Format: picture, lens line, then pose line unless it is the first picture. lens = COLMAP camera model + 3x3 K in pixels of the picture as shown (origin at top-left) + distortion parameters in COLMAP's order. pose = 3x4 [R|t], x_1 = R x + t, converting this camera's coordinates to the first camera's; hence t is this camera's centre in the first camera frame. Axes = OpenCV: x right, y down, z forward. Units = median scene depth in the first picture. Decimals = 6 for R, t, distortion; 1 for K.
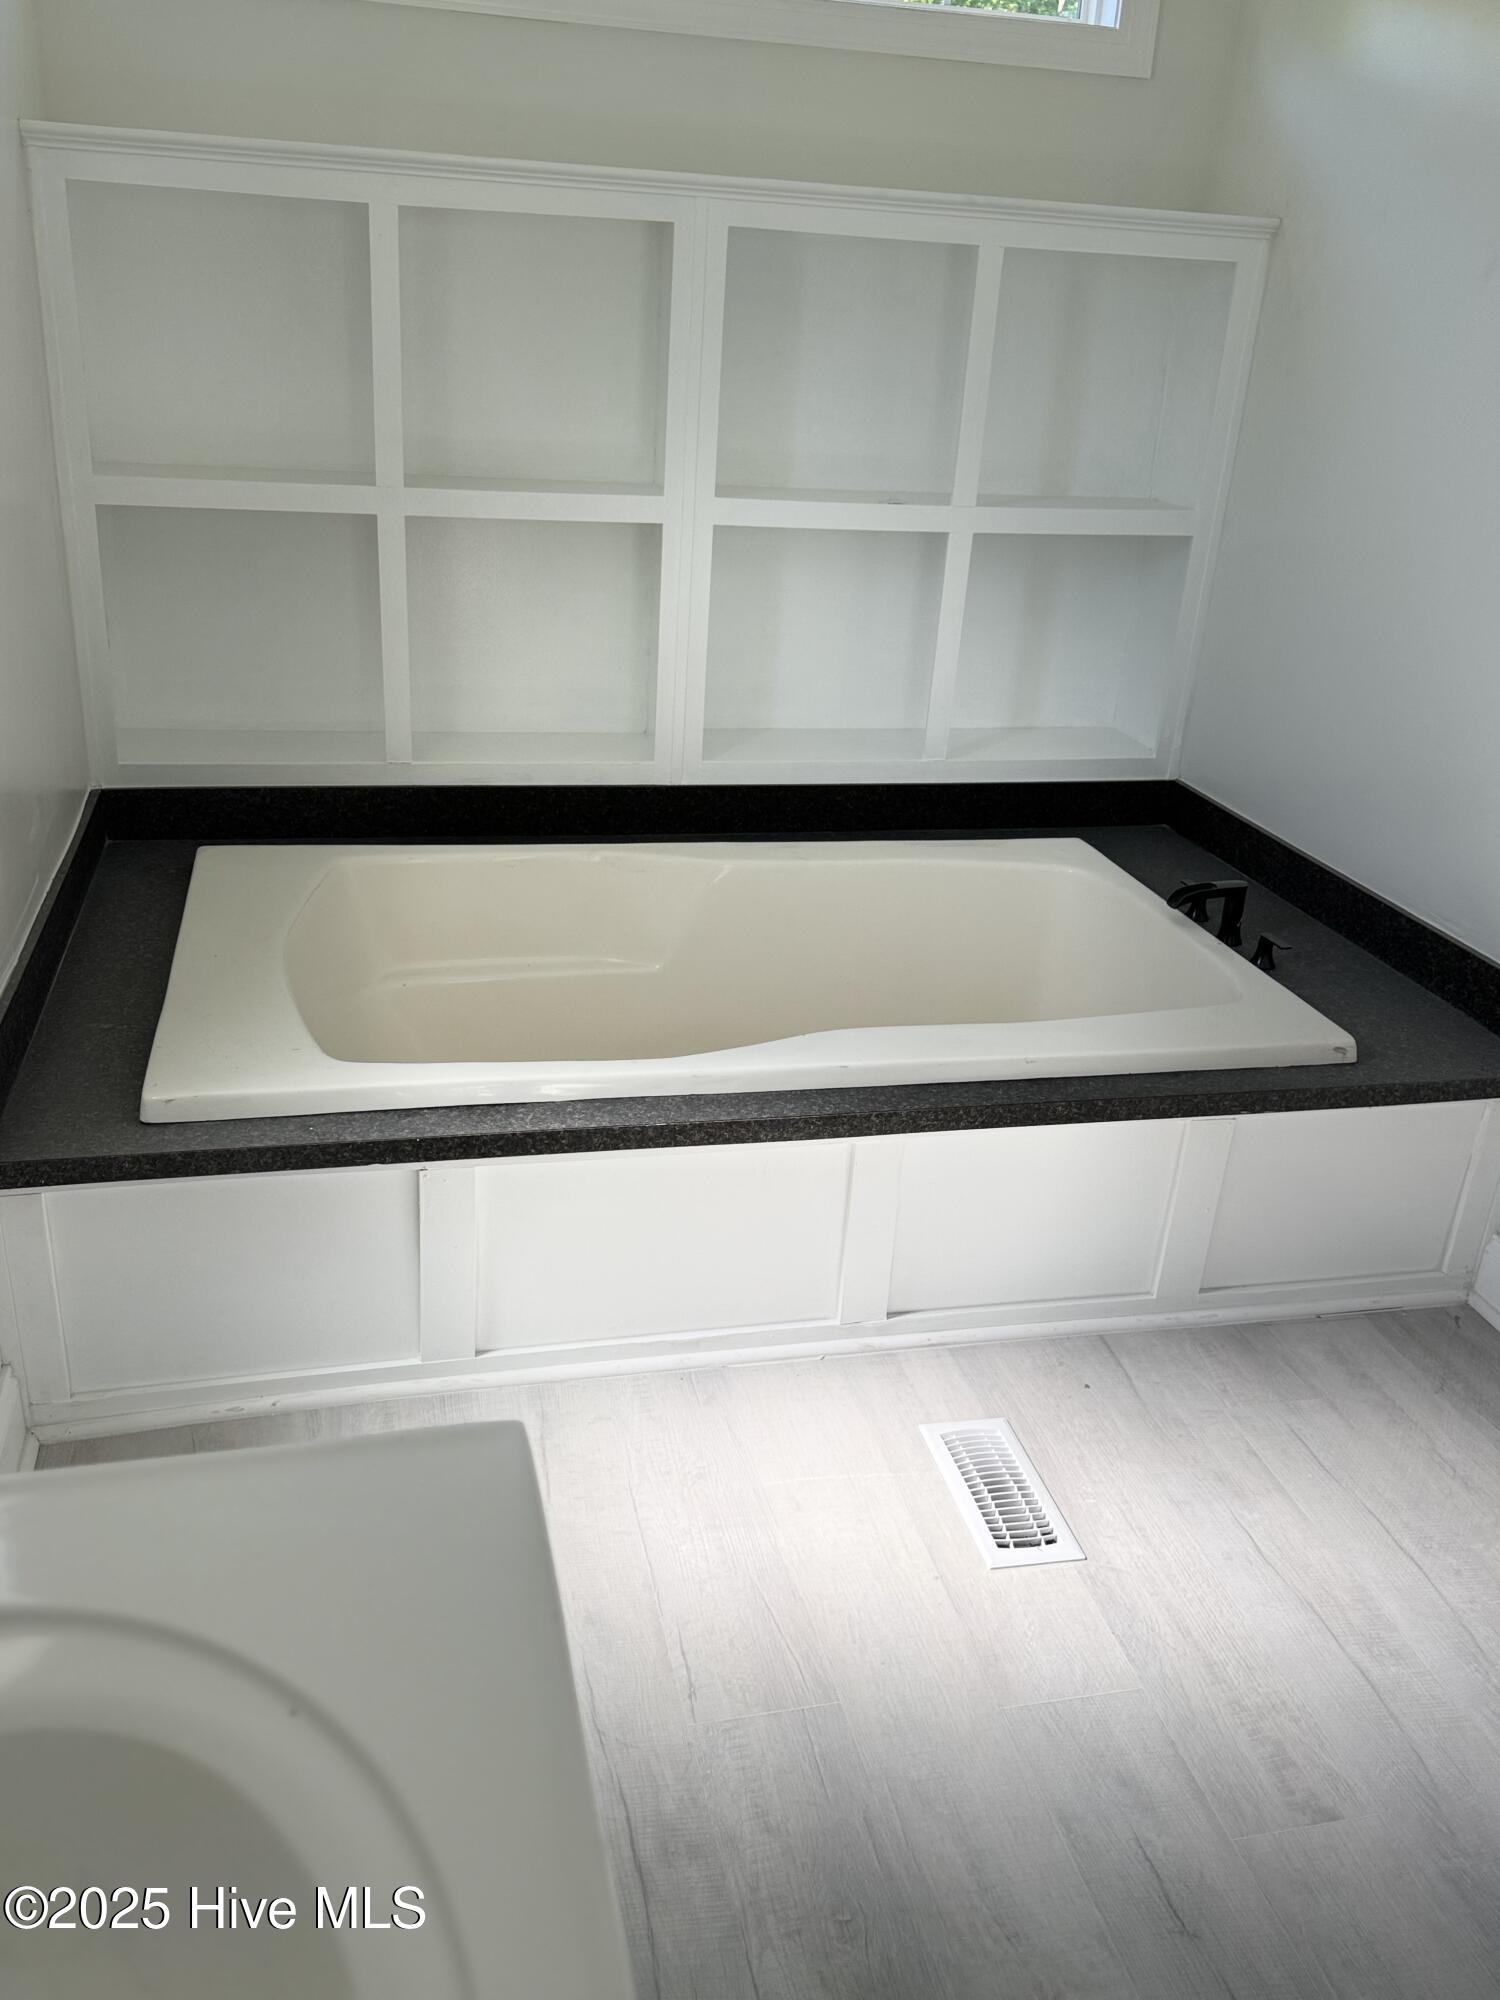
lens RADIAL K [[1646.9, 0, 753.6], [0, 1646.9, 993.9], [0, 0, 1]] dist [0.087555, -0.131312]
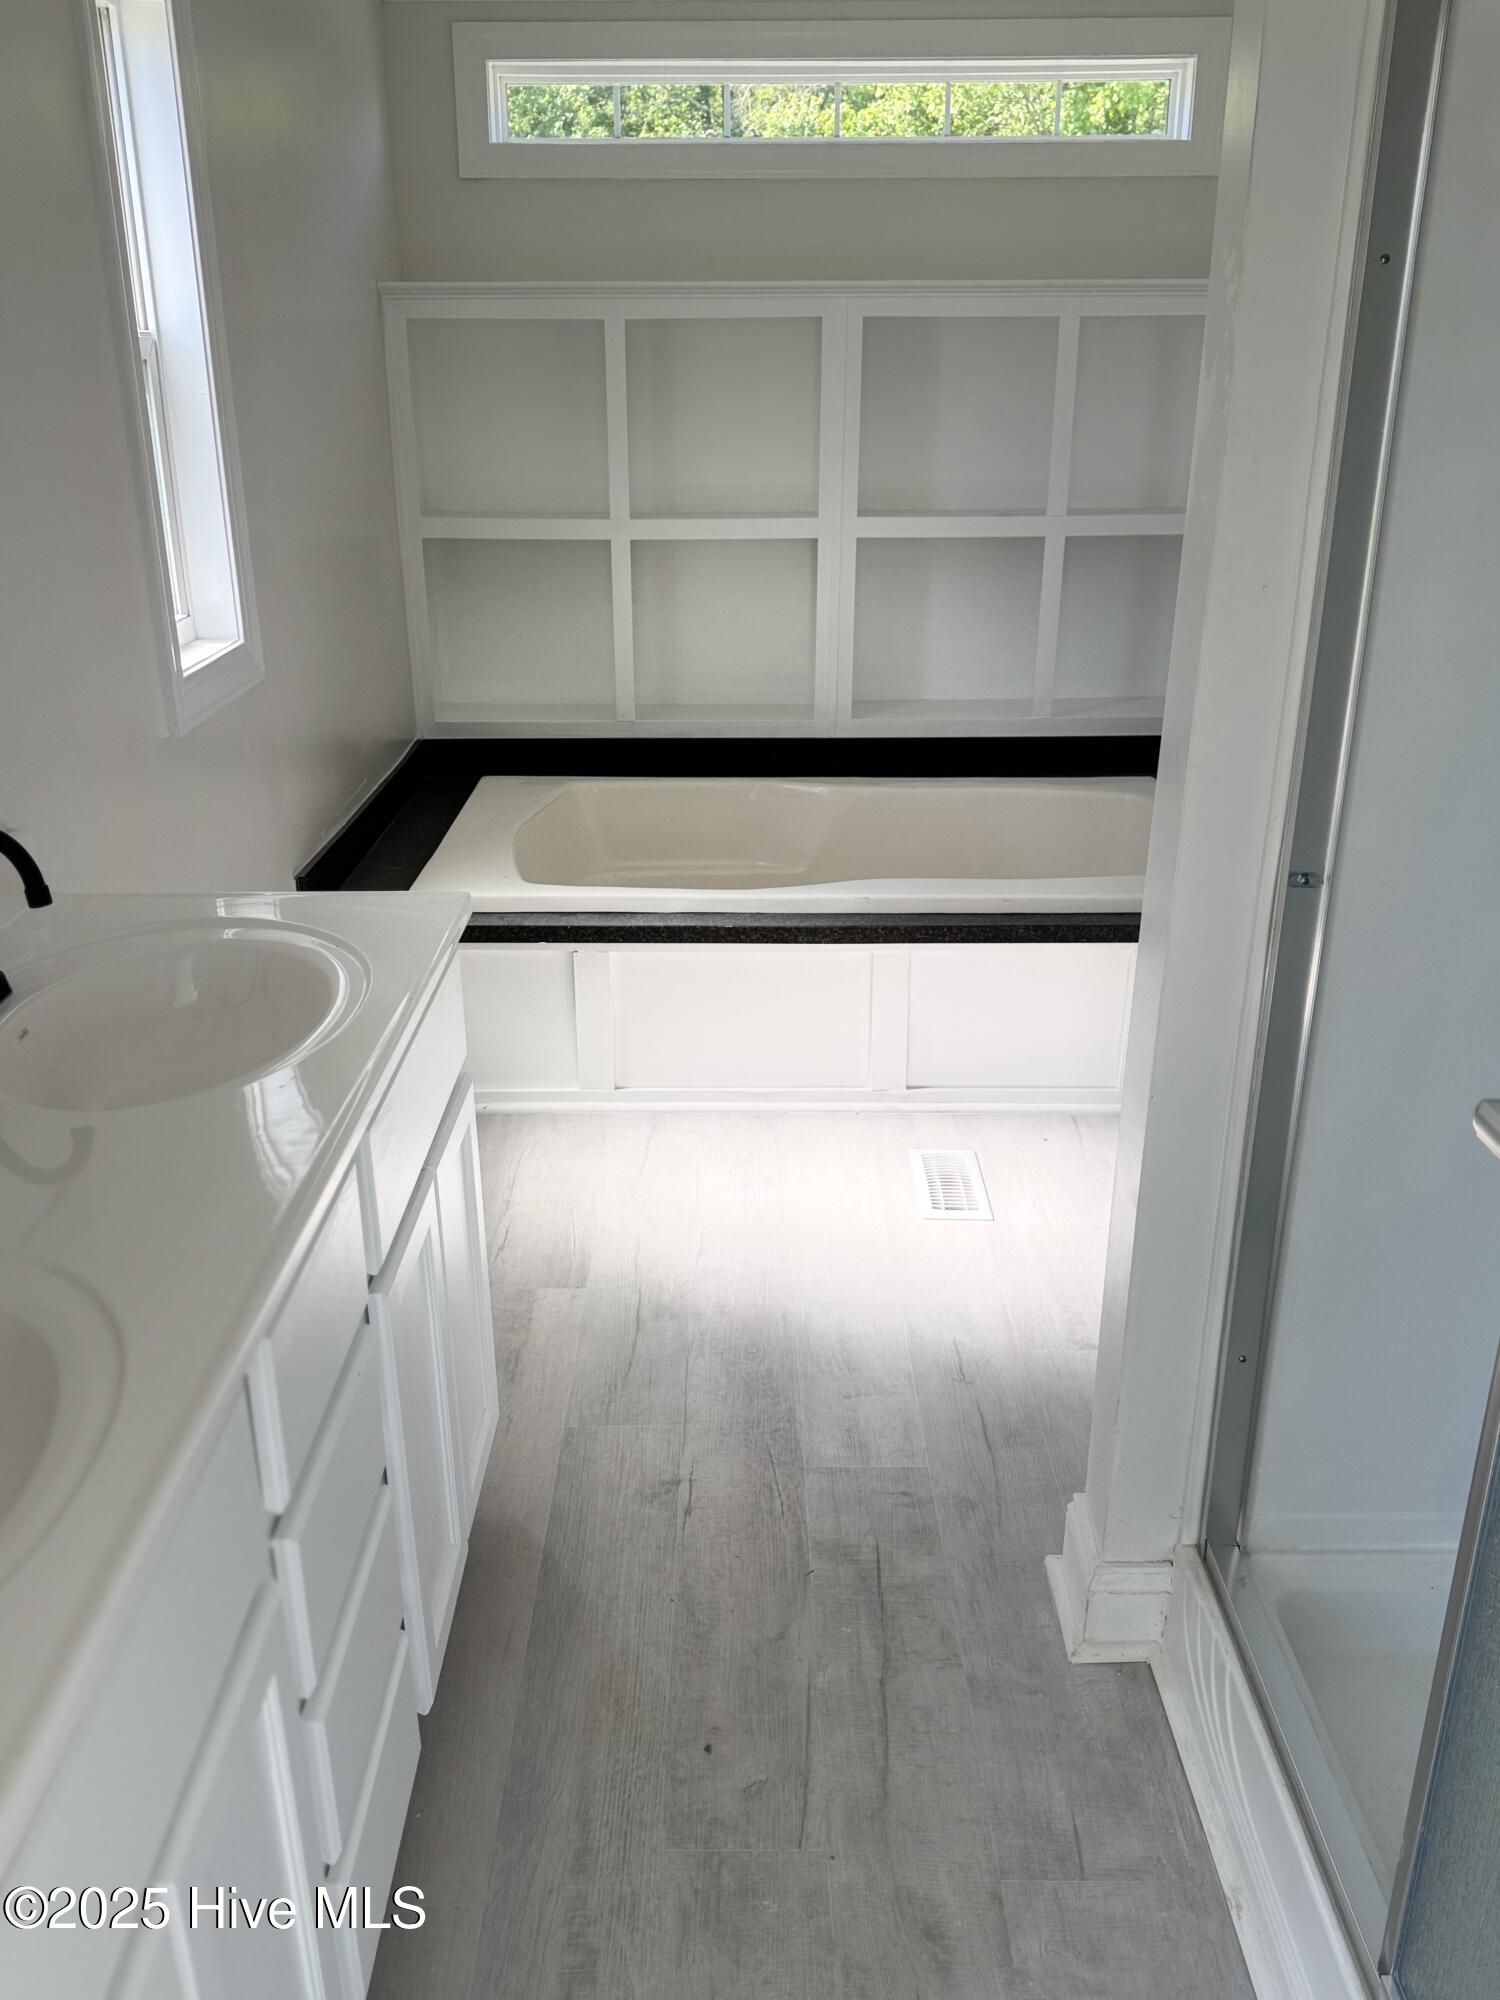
lens RADIAL K [[1635.5, 0, 738.2], [0, 1635.5, 1006.8], [0, 0, 1]] dist [0.214806, -0.562344]
pose [[0.969730, 0.028274, -0.242539, 0.242265], [-0.036904, 0.998835, -0.031109, 0.153310], [0.241377, 0.039118, 0.969643, -0.332412]]
